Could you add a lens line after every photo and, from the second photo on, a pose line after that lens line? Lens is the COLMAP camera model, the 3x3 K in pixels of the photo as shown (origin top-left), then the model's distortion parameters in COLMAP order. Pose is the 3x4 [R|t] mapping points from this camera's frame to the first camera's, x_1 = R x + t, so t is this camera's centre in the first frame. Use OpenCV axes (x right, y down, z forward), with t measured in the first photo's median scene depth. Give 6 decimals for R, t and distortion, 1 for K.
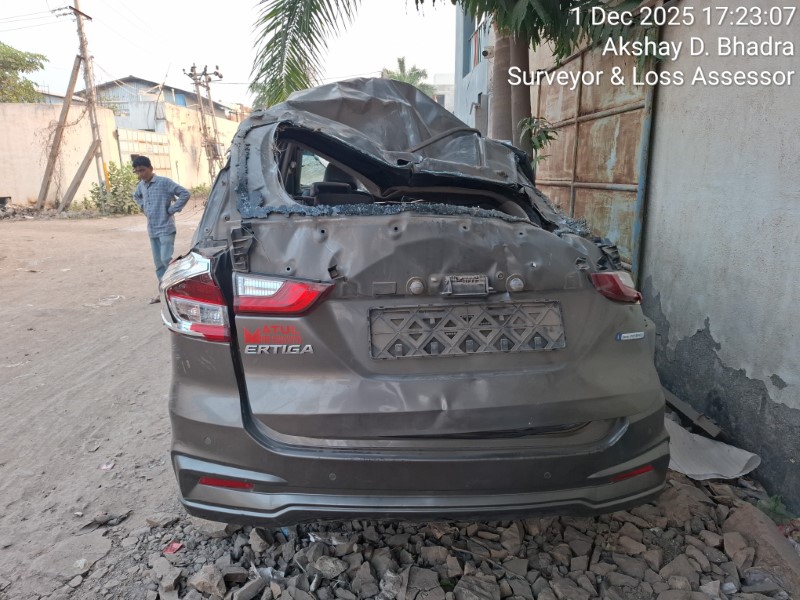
lens RADIAL K [[558.6, 0, 397.4], [0, 558.6, 308.0], [0, 0, 1]] dist [0.076071, -0.084001]
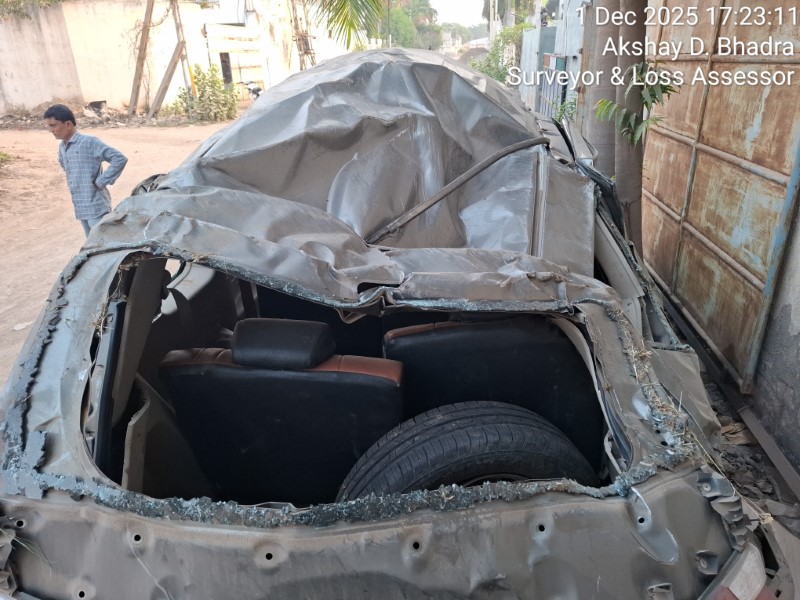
lens RADIAL K [[578.8, 0, 402.0], [0, 578.8, 315.6], [0, 0, 1]] dist [0.015254, -0.005617]
pose [[0.988245, 0.056078, -0.142224, 0.044212], [-0.031688, 0.985229, 0.168284, -0.111683], [0.149561, -0.161799, 0.975424, 0.139054]]
